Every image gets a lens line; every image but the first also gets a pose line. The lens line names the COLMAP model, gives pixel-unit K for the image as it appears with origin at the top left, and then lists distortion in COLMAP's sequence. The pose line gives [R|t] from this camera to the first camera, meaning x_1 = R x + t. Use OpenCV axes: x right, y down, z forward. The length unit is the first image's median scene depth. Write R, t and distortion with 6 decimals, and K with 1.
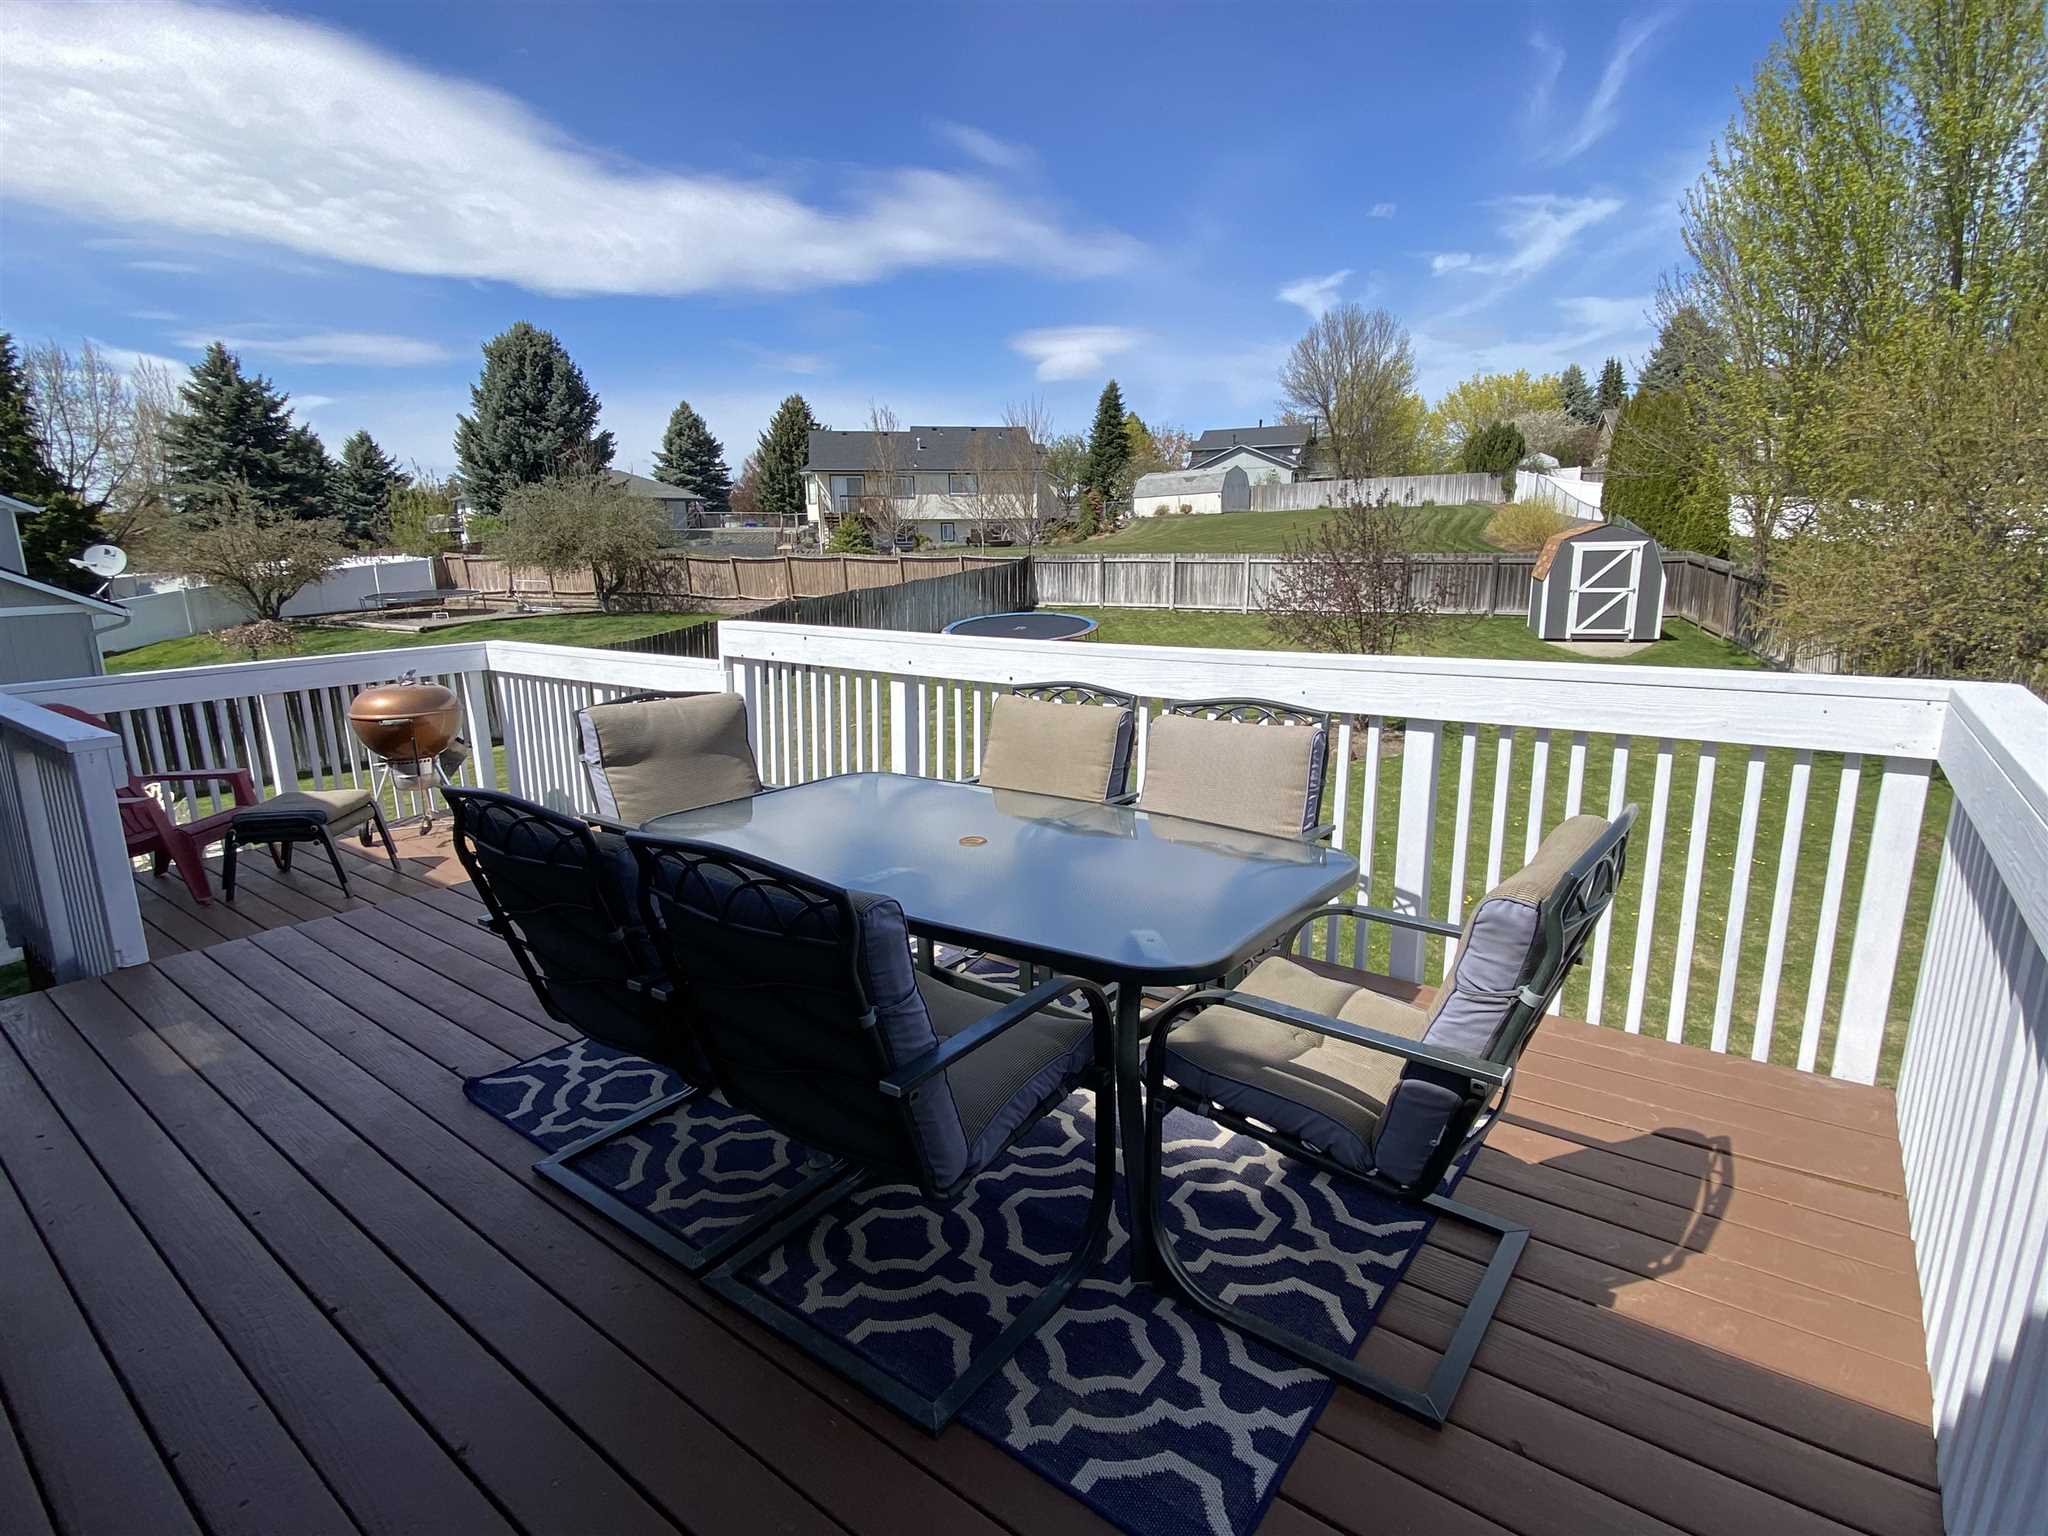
lens RADIAL K [[1051.2, 0, 1022.3], [0, 1051.2, 761.6], [0, 0, 1]] dist [0.055673, -0.053808]
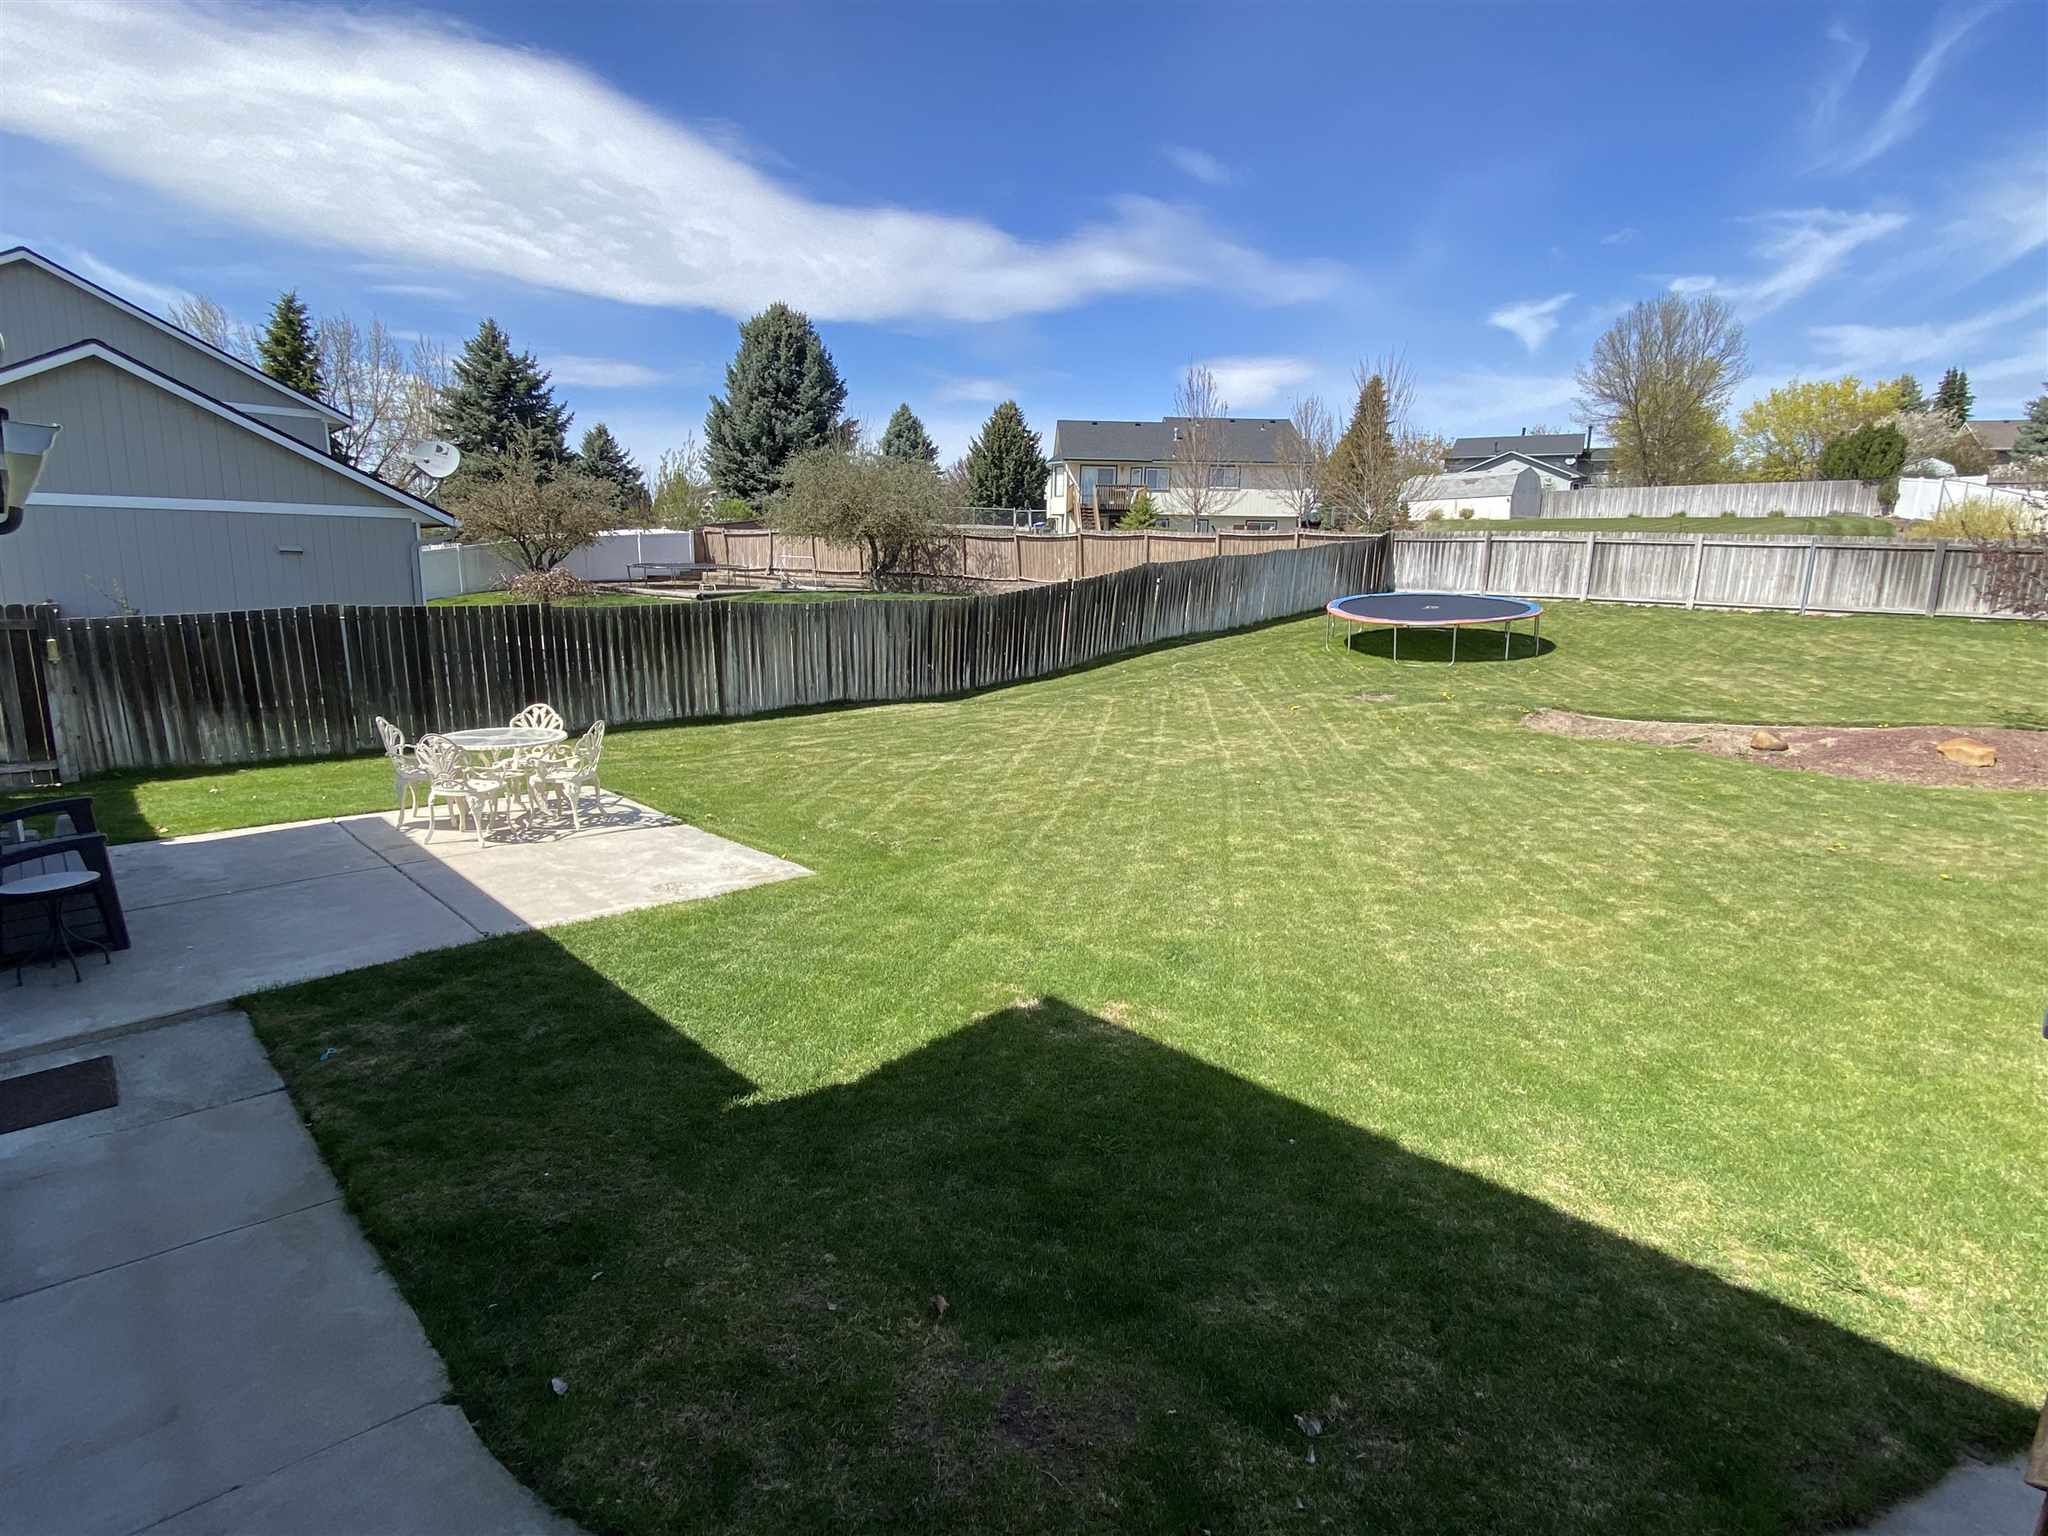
lens RADIAL K [[1039.0, 0, 1024.0], [0, 1039.0, 768.0], [0, 0, 1]] dist [0.059501, -0.068050]
pose [[0.989577, 0.060772, -0.130552, -0.090847], [-0.063151, 0.997904, -0.014159, 0.011701], [0.129418, 0.022256, 0.991340, 0.079617]]
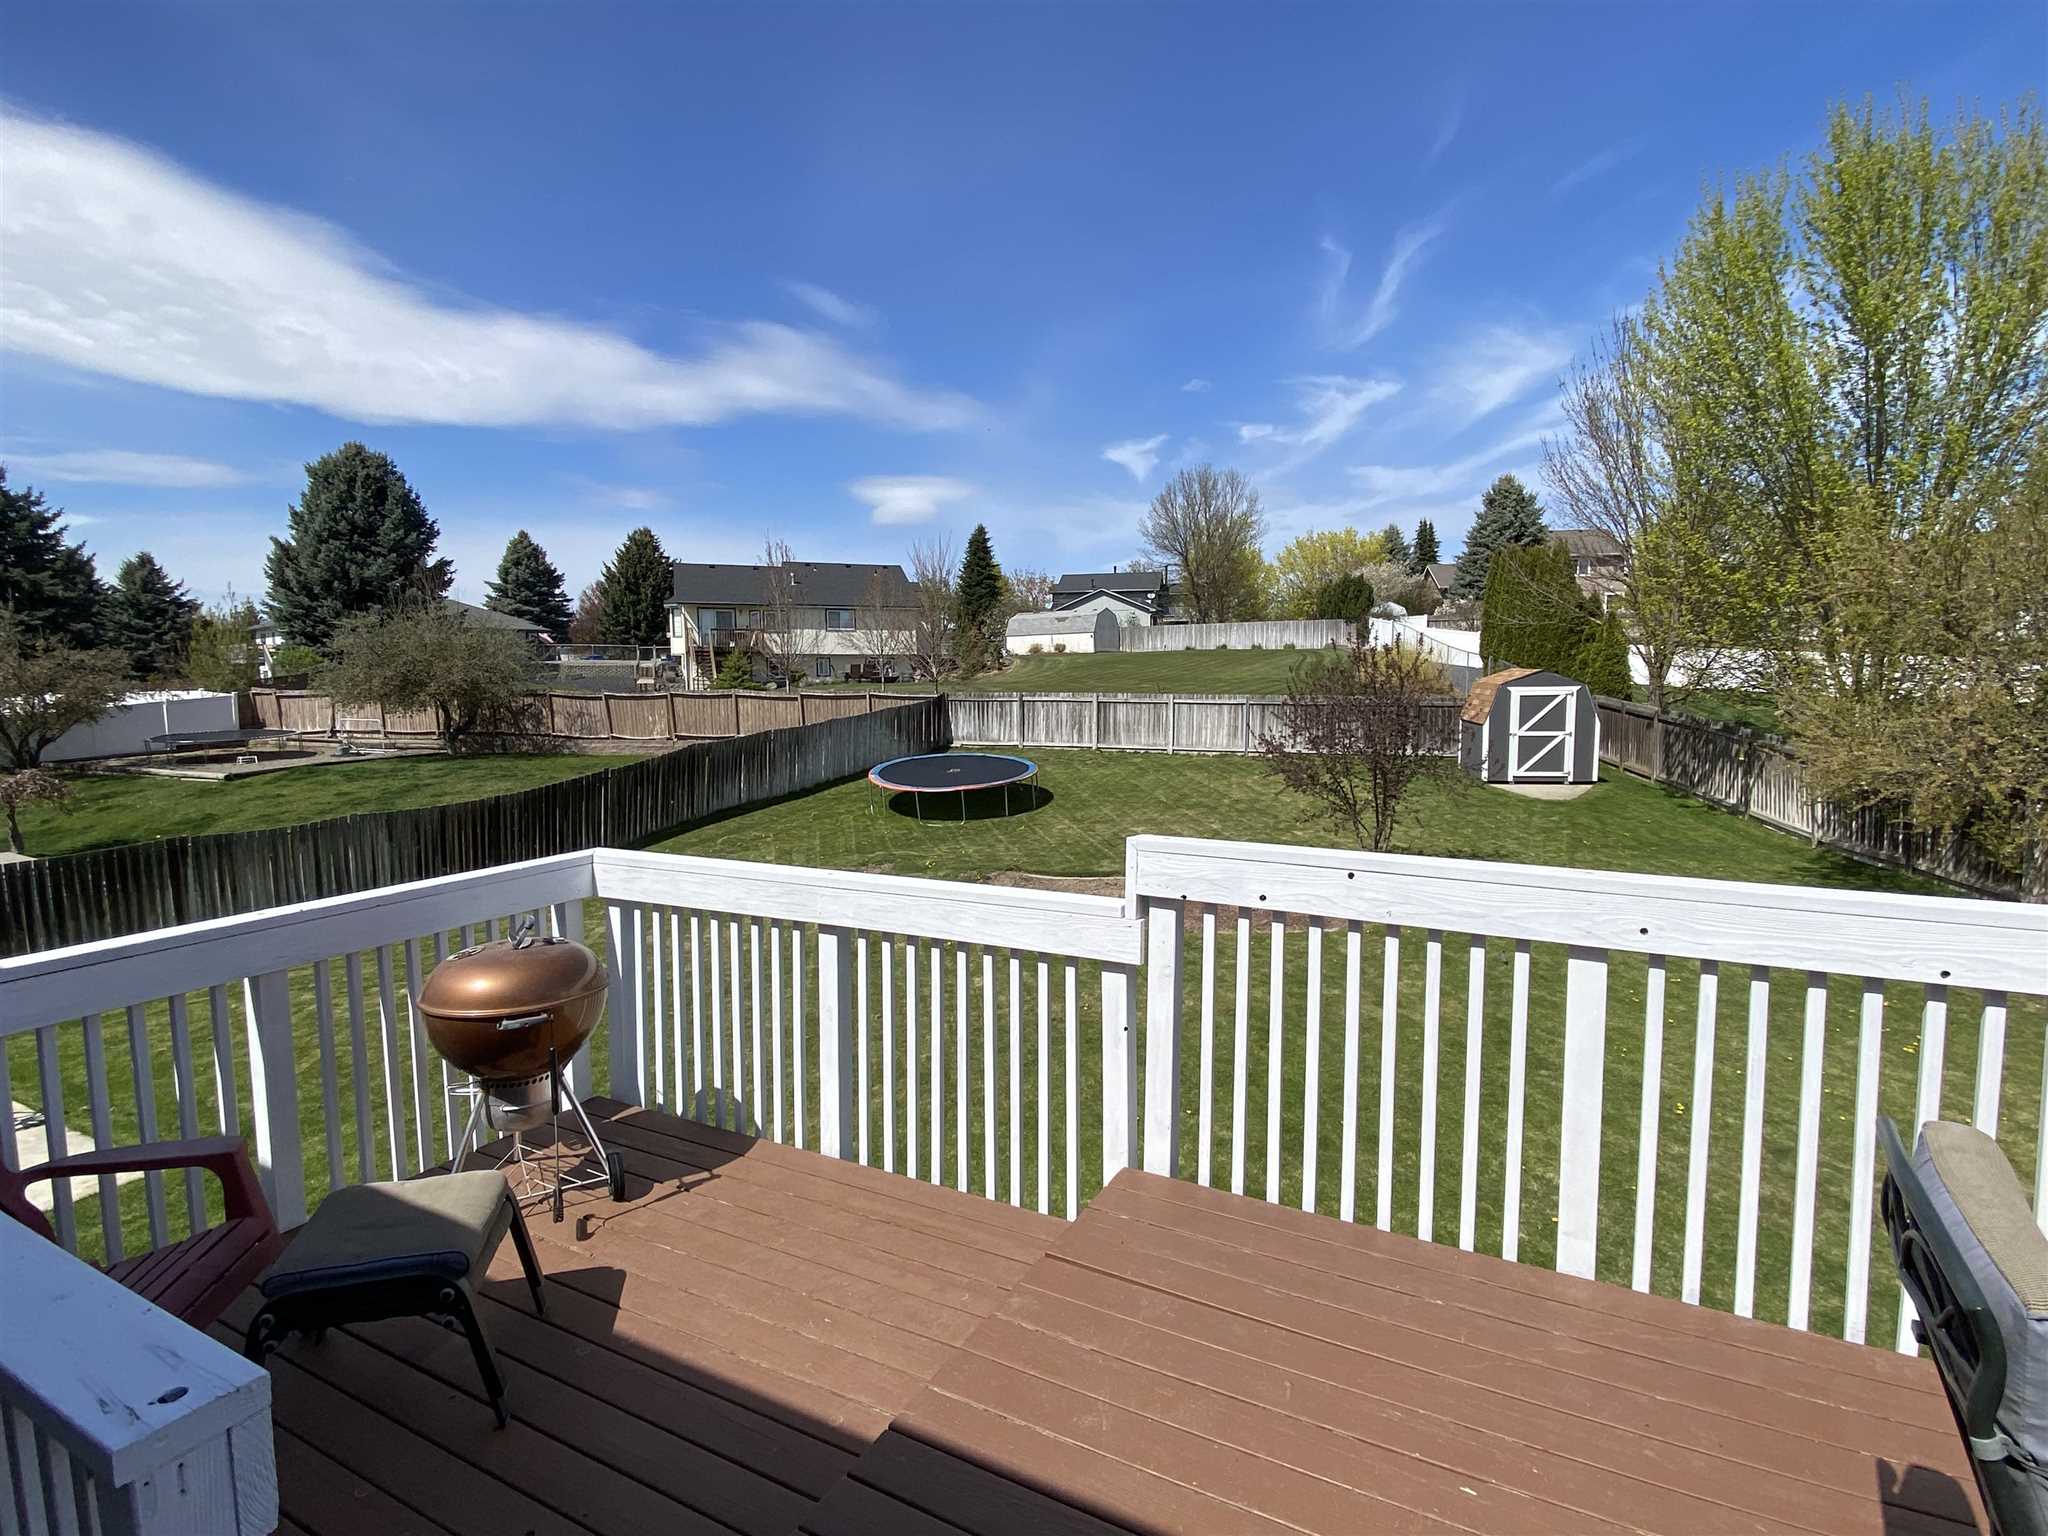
lens RADIAL K [[1043.4, 0, 1031.6], [0, 1043.4, 764.5], [0, 0, 1]] dist [0.043473, -0.035916]
pose [[0.986235, -0.006068, 0.165239, -0.040003], [0.026072, 0.992533, -0.119158, -0.009526], [-0.163282, 0.121826, 0.979029, 0.037439]]
